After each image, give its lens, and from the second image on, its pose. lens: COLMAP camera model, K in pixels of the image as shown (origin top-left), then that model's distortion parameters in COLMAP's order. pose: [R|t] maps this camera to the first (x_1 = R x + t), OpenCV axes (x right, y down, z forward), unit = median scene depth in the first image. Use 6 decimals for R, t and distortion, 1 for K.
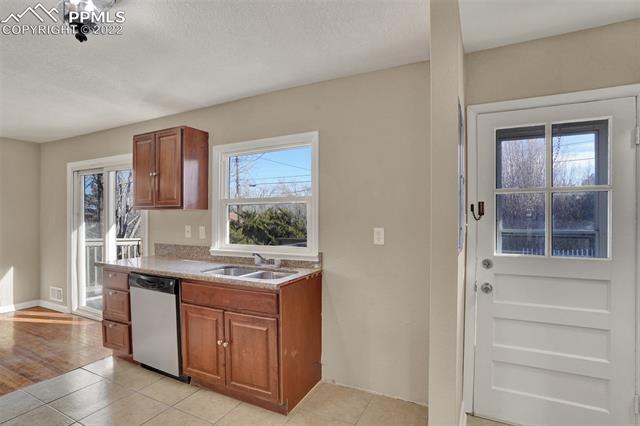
lens RADIAL K [[318.3, 0, 320.0], [0, 318.3, 213.0], [0, 0, 1]] dist [-0.068468, 0.000711]
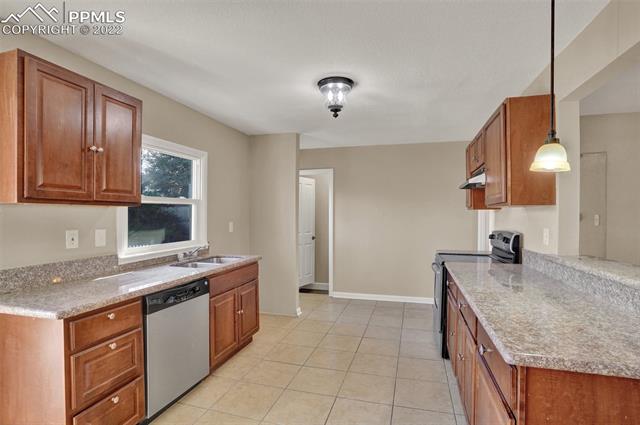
lens RADIAL K [[318.3, 0, 320.0], [0, 318.3, 212.5], [0, 0, 1]] dist [-0.068468, 0.000711]
pose [[-0.165751, 0.007072, 0.986142, -1.358667], [-0.005340, 0.999953, -0.008068, 0.006584], [-0.986153, -0.006603, -0.165705, 0.717050]]
